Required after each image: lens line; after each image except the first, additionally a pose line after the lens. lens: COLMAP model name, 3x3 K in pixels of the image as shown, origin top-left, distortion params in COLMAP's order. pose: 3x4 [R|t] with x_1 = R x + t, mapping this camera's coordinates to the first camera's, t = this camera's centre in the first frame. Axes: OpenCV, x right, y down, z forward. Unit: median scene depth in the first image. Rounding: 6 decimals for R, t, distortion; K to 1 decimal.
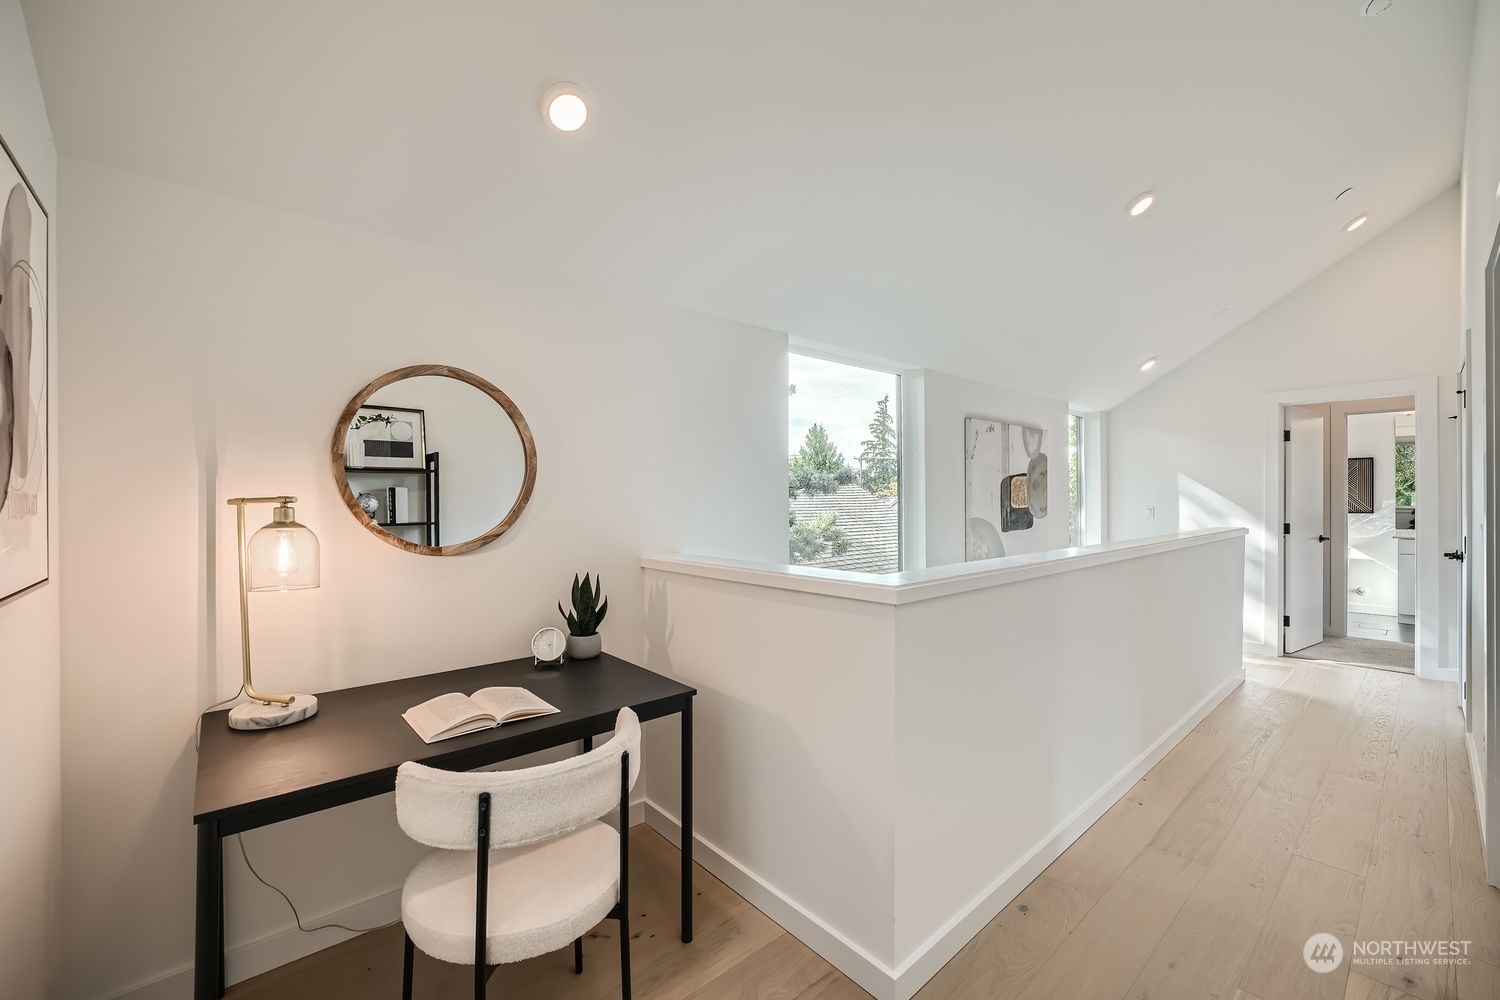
lens RADIAL K [[617.3, 0, 744.6], [0, 617.3, 494.2], [0, 0, 1]] dist [-0.012947, 0.000793]
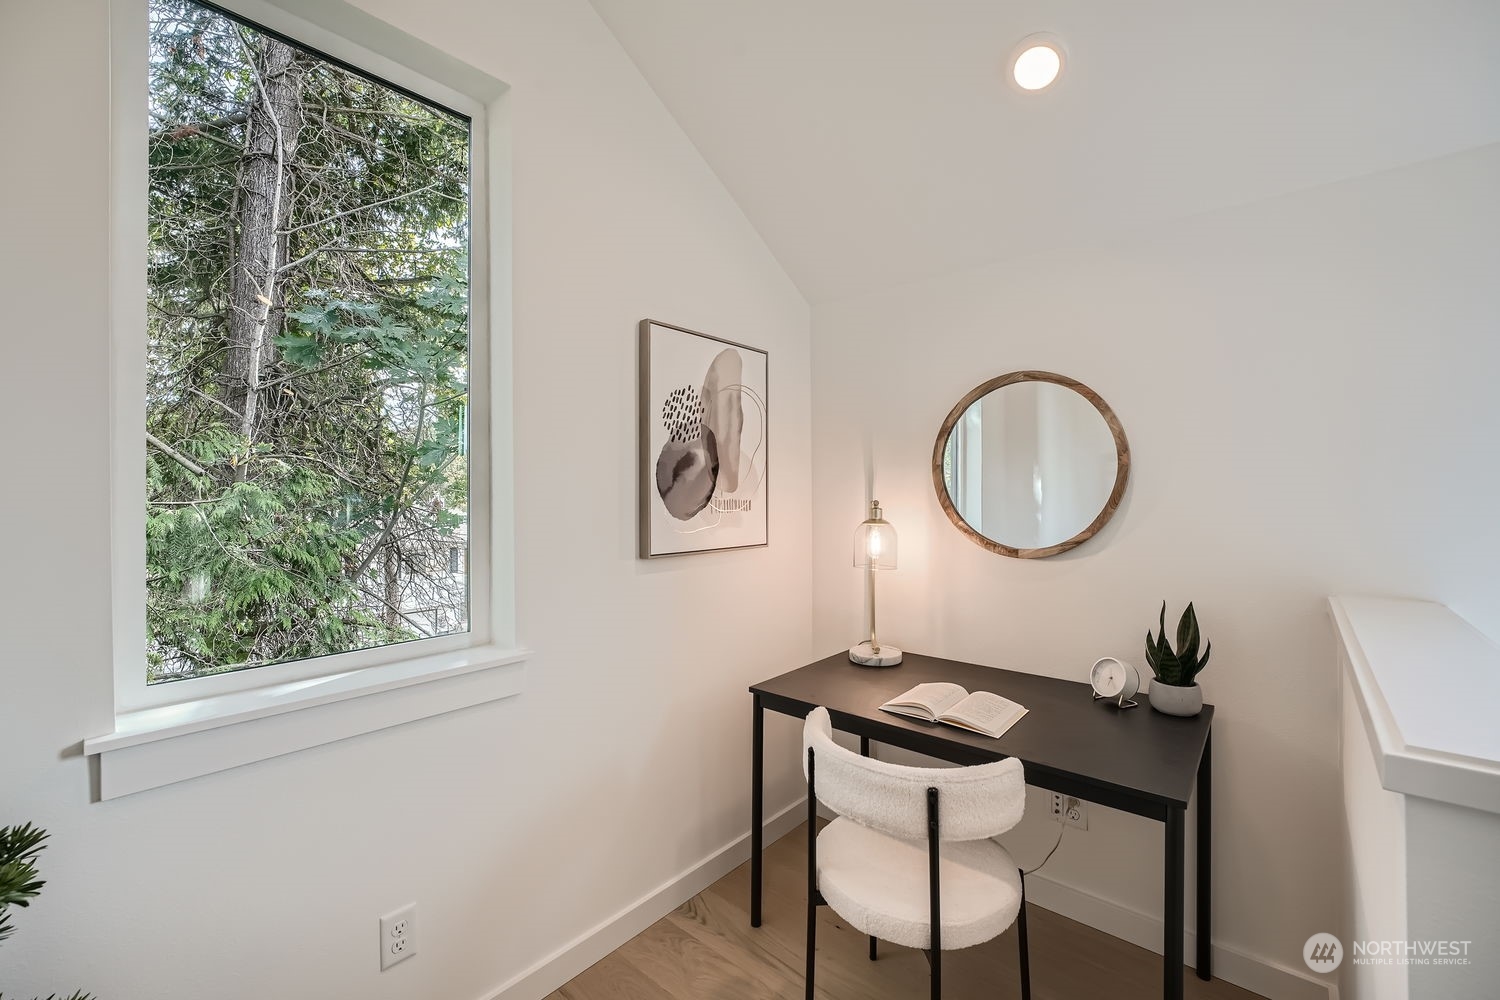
lens RADIAL K [[617.3, 0, 744.6], [0, 617.3, 494.2], [0, 0, 1]] dist [-0.012947, 0.000793]
pose [[0.128623, 0.001367, -0.991693, 0.580479], [0.007895, 0.999966, 0.002402, -0.016048], [0.991662, -0.008139, 0.128608, 0.530916]]
